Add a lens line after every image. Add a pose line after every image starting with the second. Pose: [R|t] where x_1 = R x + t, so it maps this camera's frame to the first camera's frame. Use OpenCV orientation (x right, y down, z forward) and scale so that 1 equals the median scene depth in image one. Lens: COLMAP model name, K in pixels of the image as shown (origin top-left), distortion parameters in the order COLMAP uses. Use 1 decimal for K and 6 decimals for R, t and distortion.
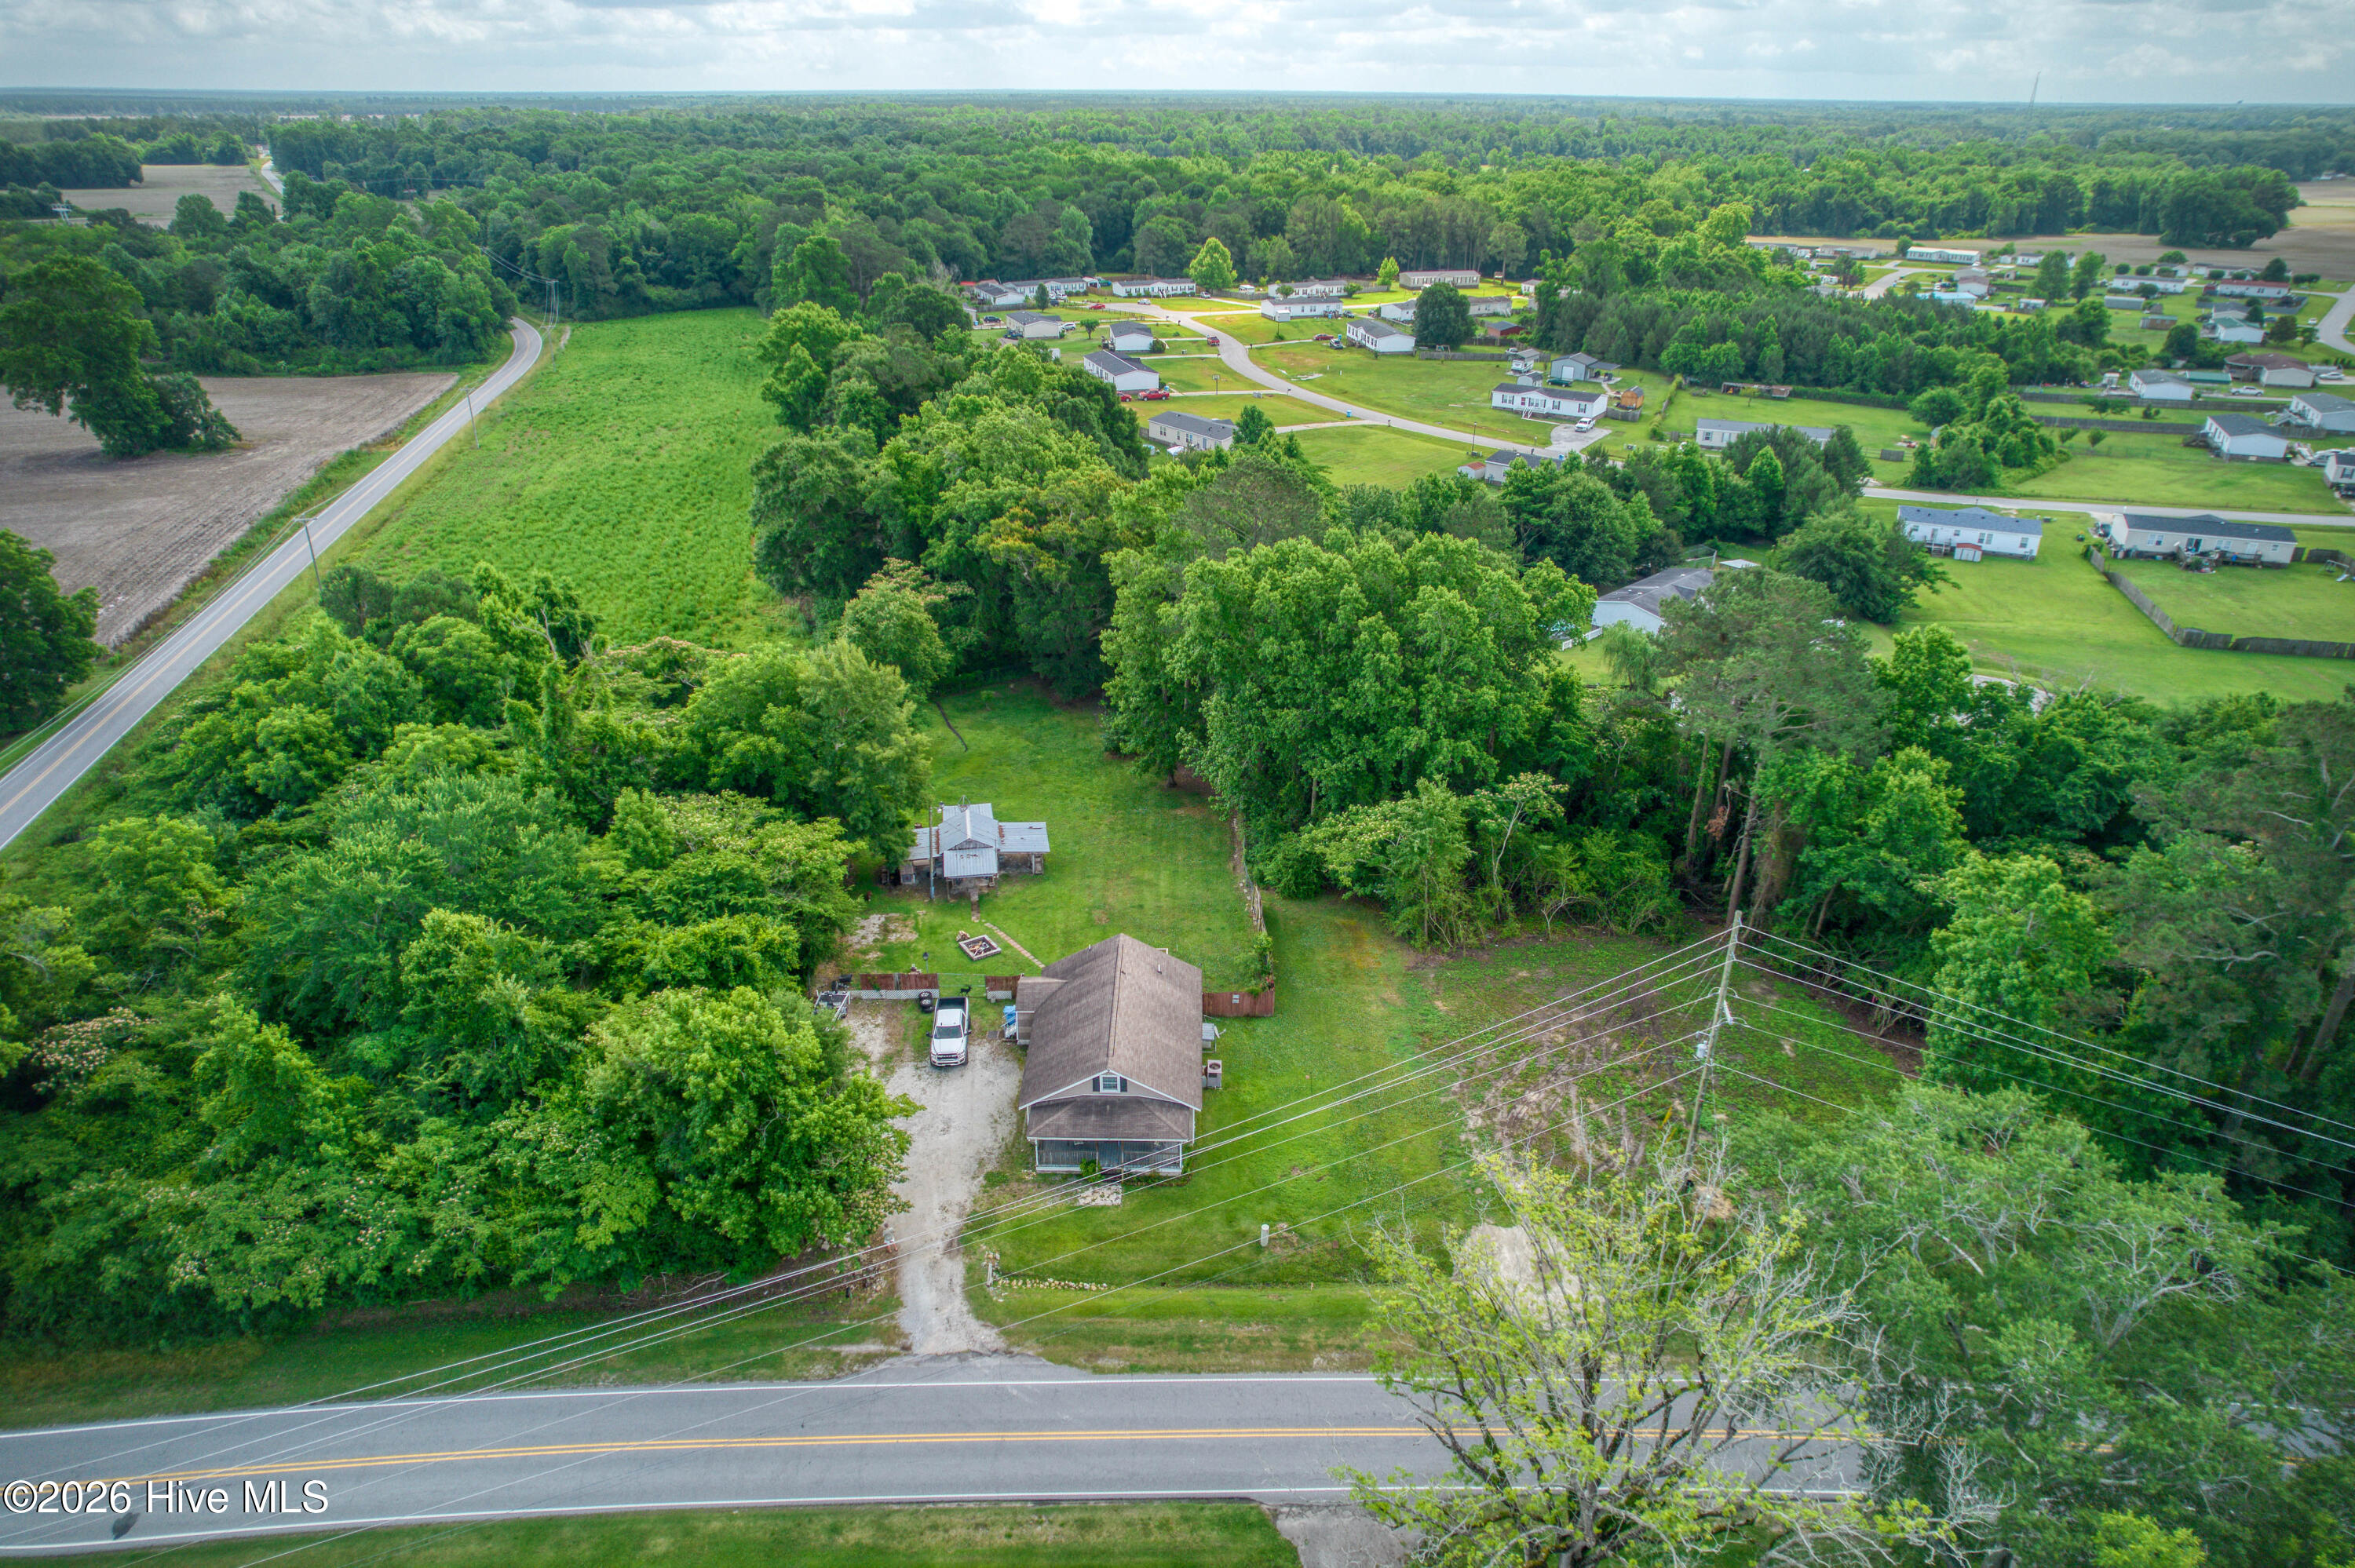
lens RADIAL K [[1499.1, 0, 1180.2], [0, 1499.1, 795.9], [0, 0, 1]] dist [-0.081117, 0.069580]
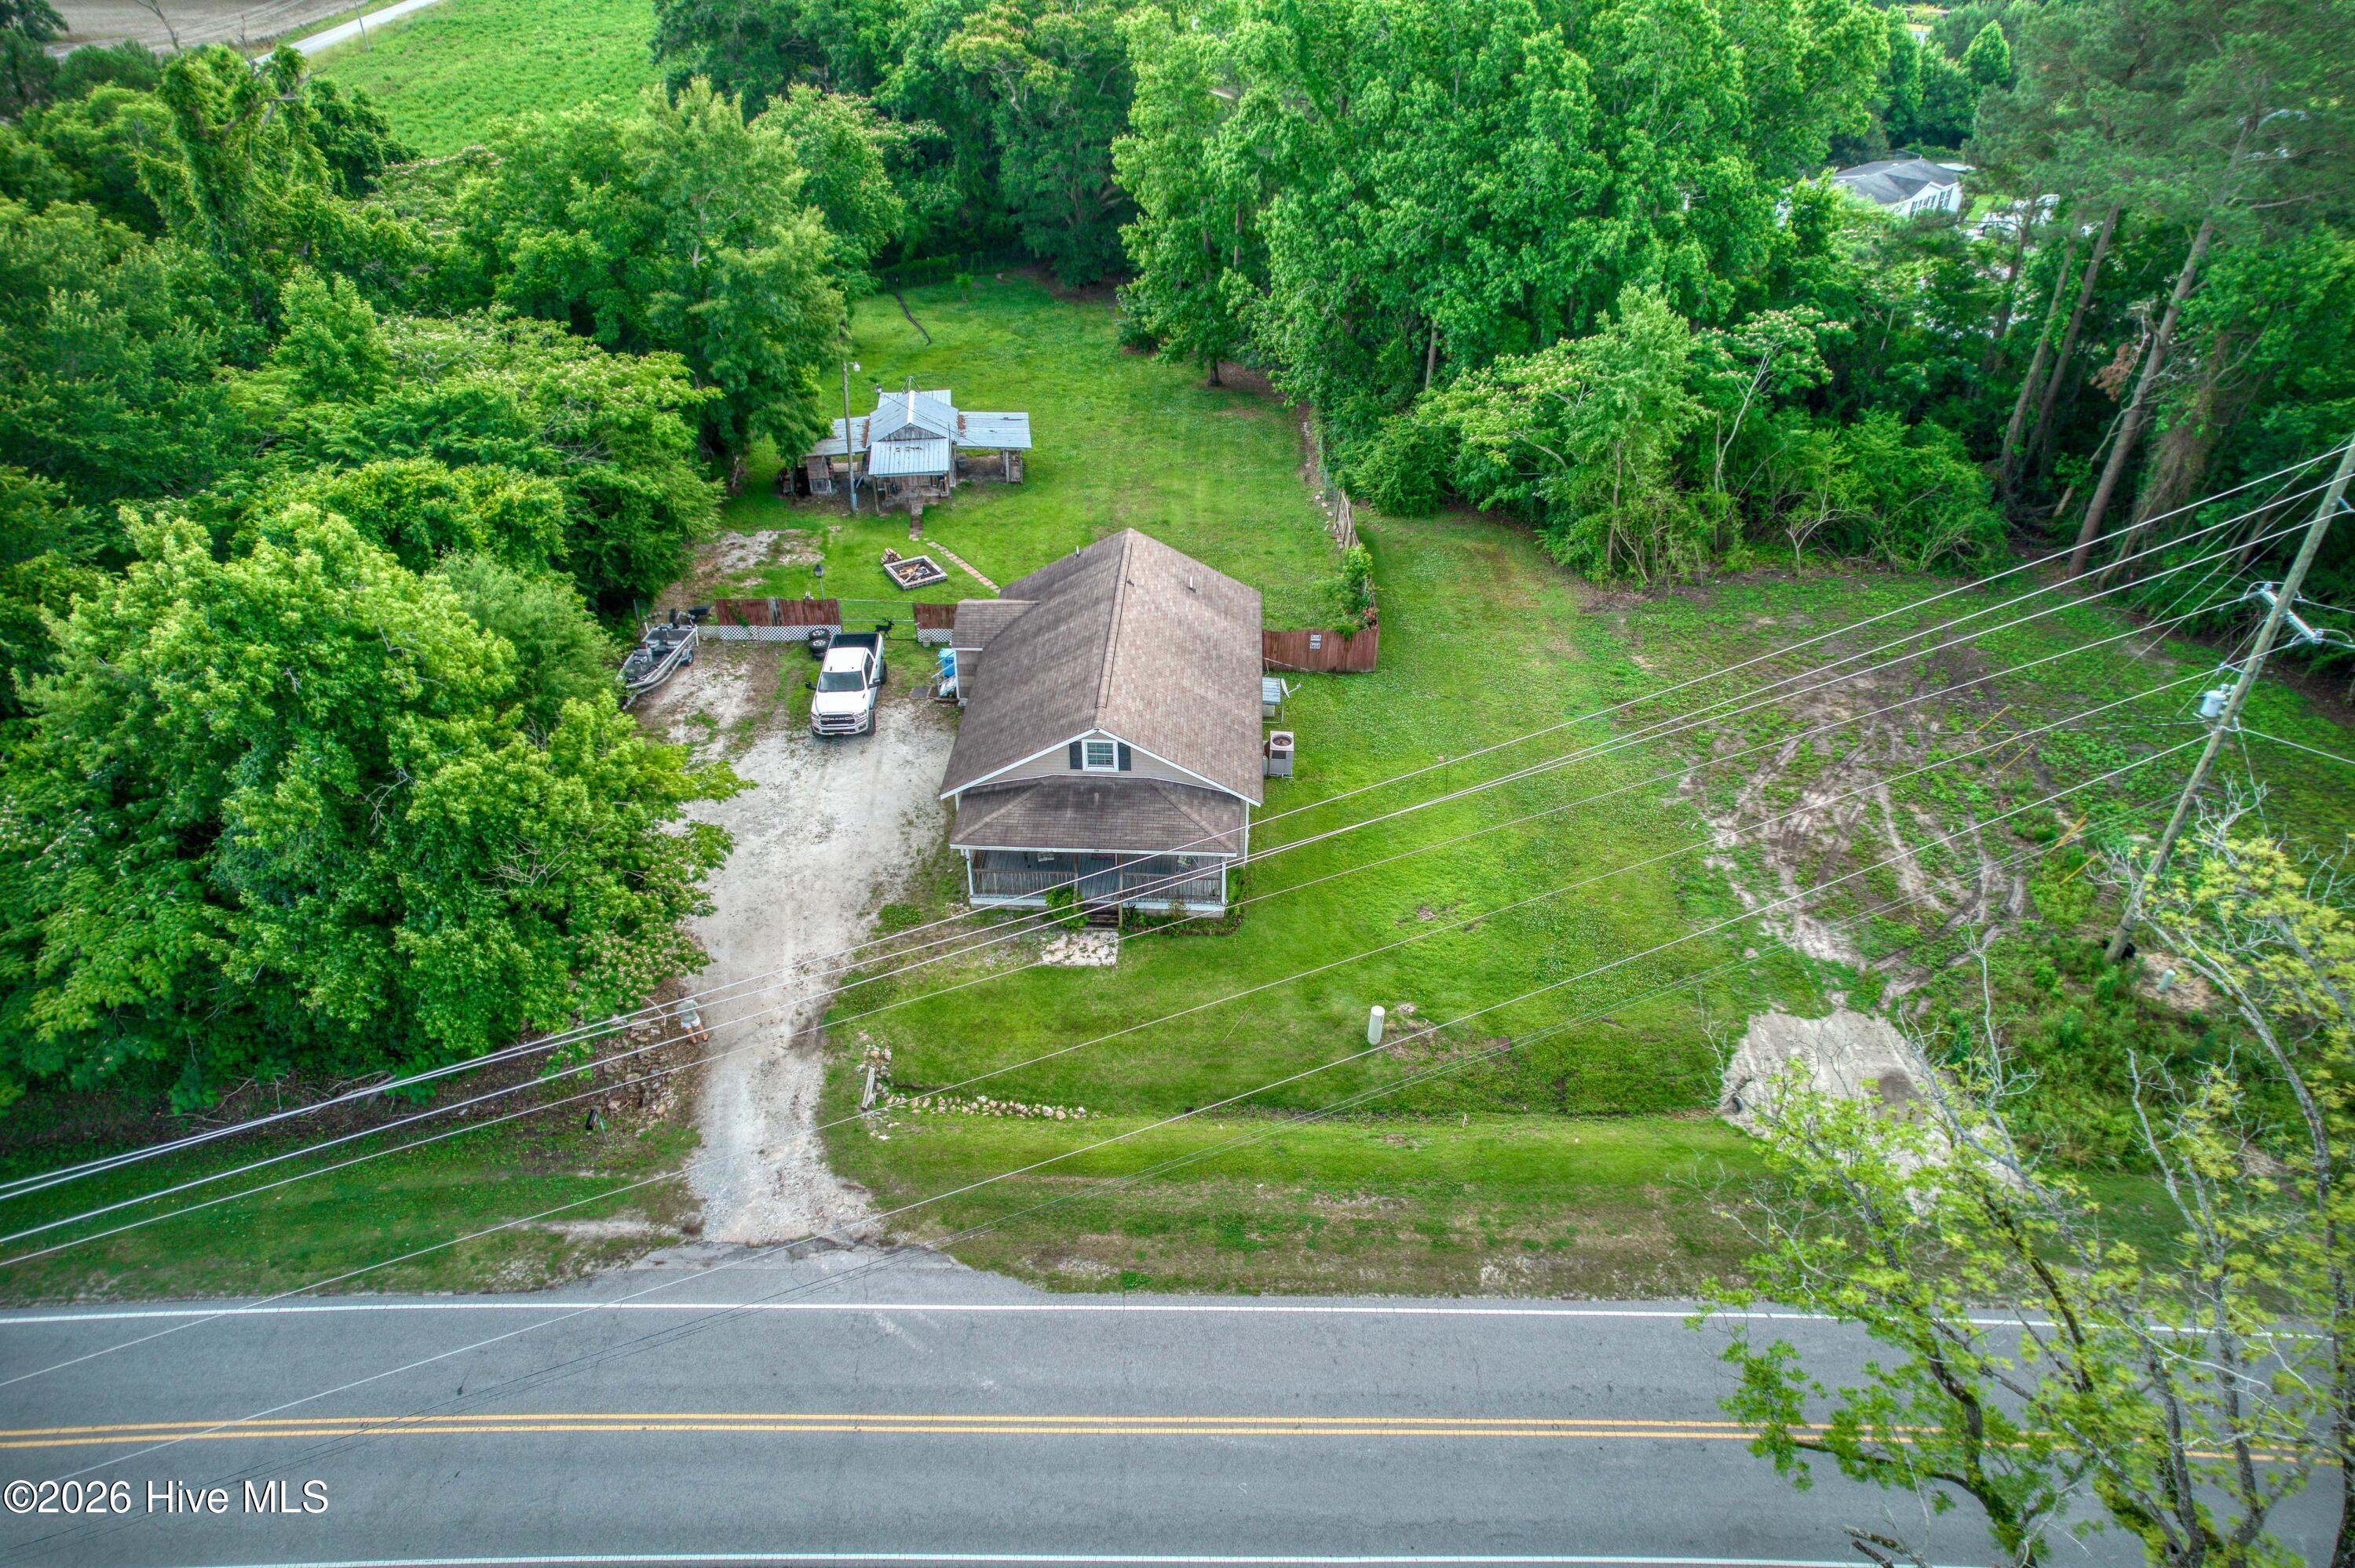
lens RADIAL K [[1499.1, 0, 1180.2], [0, 1499.1, 795.9], [0, 0, 1]] dist [-0.081117, 0.069580]
pose [[0.999604, 0.015571, -0.023458, -0.003129], [-0.011723, 0.987679, 0.156054, 0.108525], [0.025599, -0.155717, 0.987470, 0.400620]]
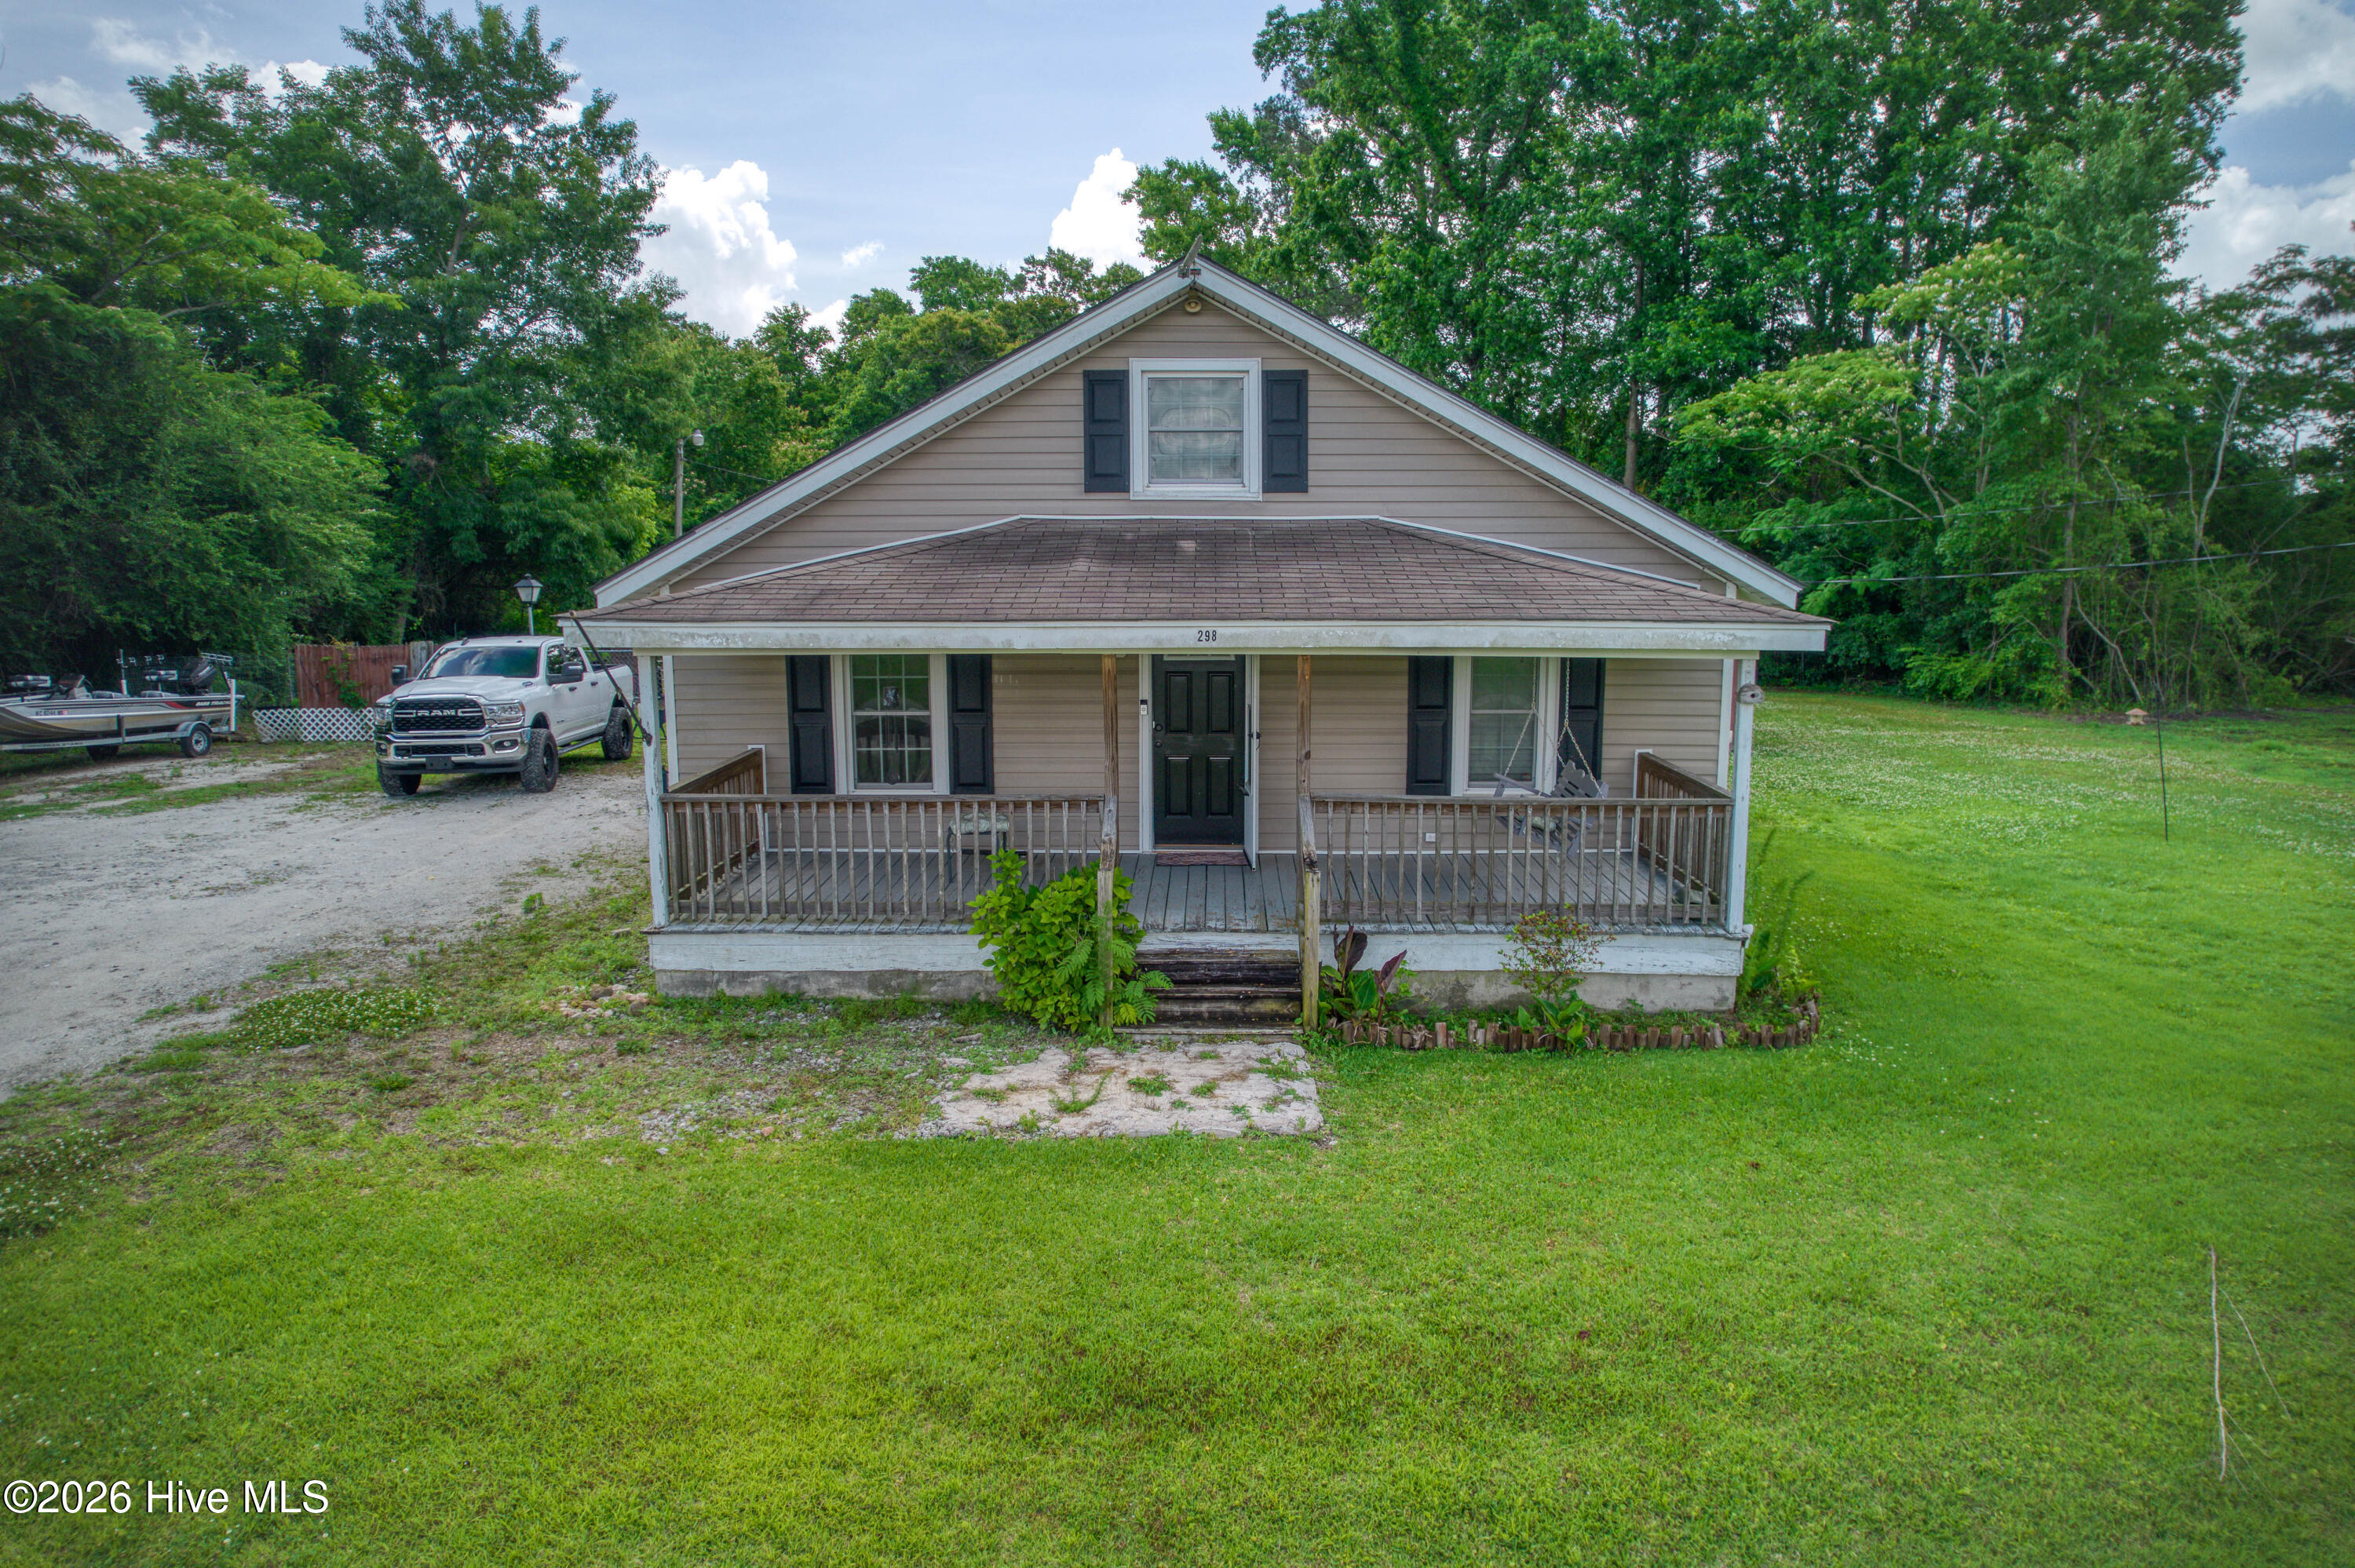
lens RADIAL K [[1499.1, 0, 1180.2], [0, 1499.1, 795.9], [0, 0, 1]] dist [-0.081117, 0.069580]
pose [[0.999997, 0.000681, 0.002396, -0.044535], [0.000015, 0.960177, -0.279392, 0.247111], [-0.002491, 0.279391, 0.960174, 0.783424]]
